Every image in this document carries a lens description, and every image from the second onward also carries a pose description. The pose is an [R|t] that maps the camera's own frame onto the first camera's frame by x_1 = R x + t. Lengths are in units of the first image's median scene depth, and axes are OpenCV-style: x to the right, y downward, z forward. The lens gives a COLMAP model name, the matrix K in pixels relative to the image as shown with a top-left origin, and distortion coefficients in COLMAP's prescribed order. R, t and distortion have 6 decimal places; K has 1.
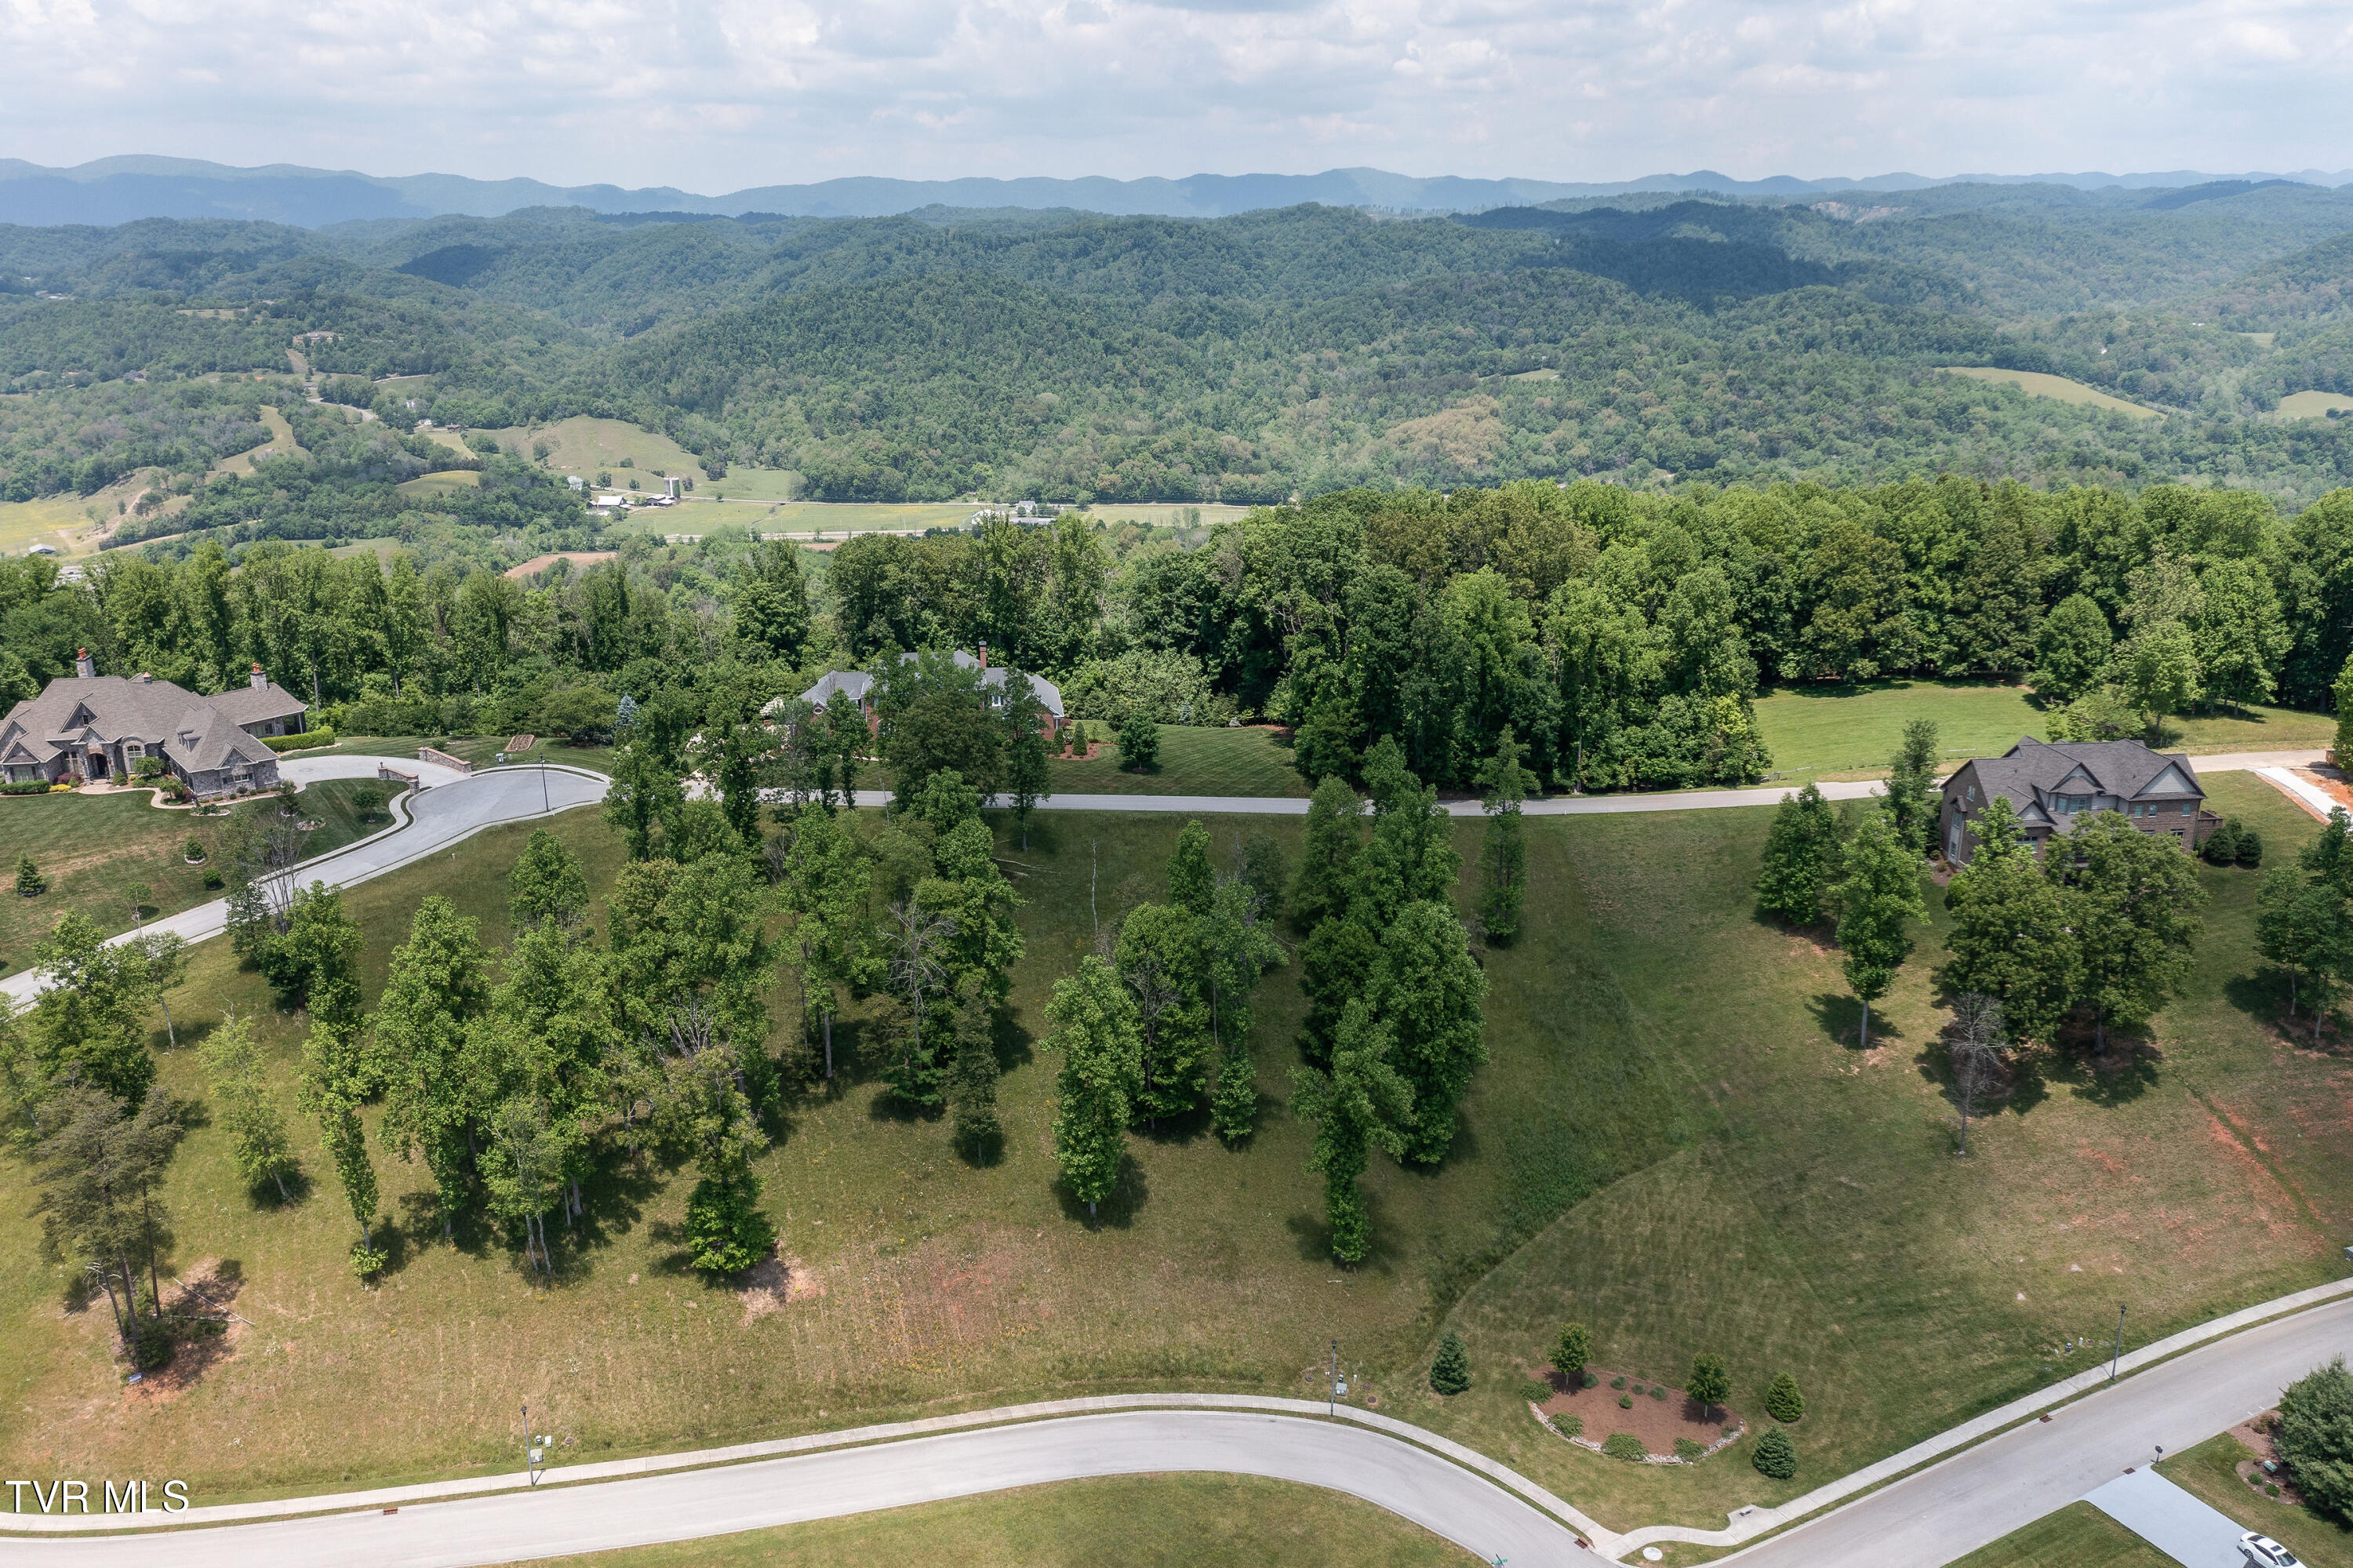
lens RADIAL K [[1878.1, 0, 1176.5], [0, 1878.1, 784.0], [0, 0, 1]] dist [-0.019534, 0.086799]
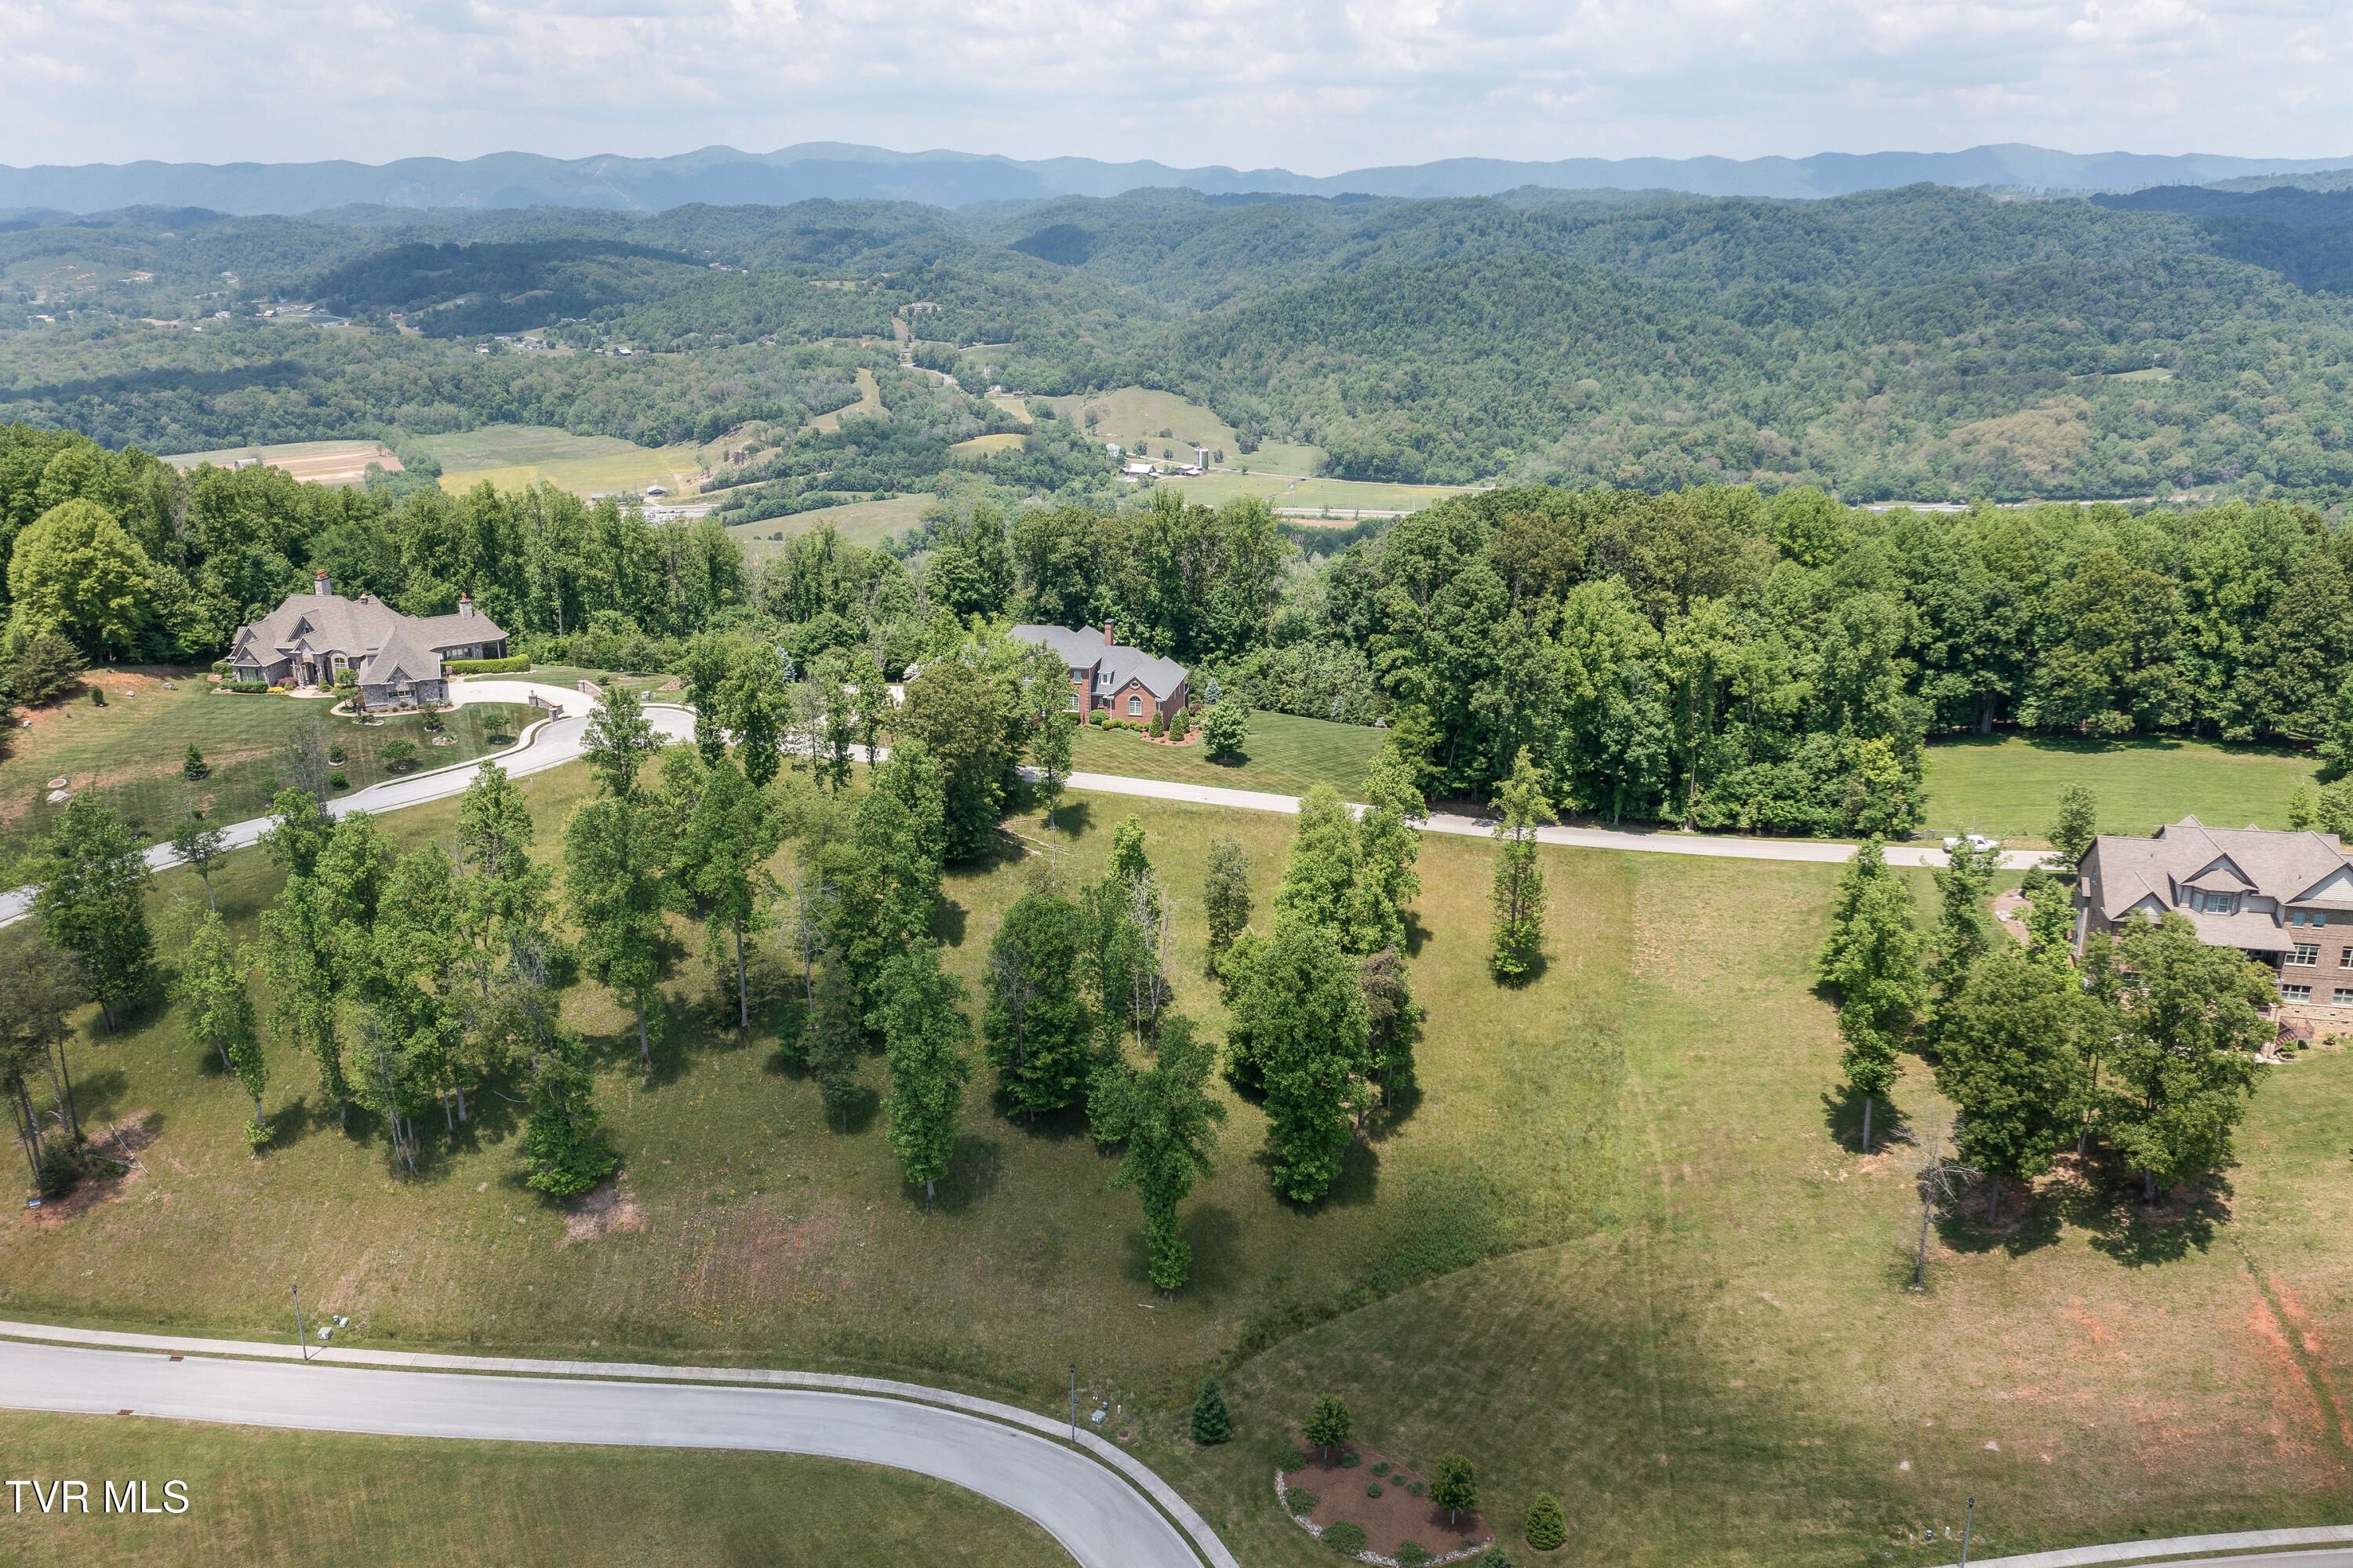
lens RADIAL K [[1870.6, 0, 1176.5], [0, 1870.6, 784.0], [0, 0, 1]] dist [-0.003412, 0.060212]
pose [[0.952685, 0.094656, -0.288845, 0.242661], [-0.091814, 0.995501, 0.023407, -0.016385], [0.289761, 0.004220, 0.957090, 0.062718]]
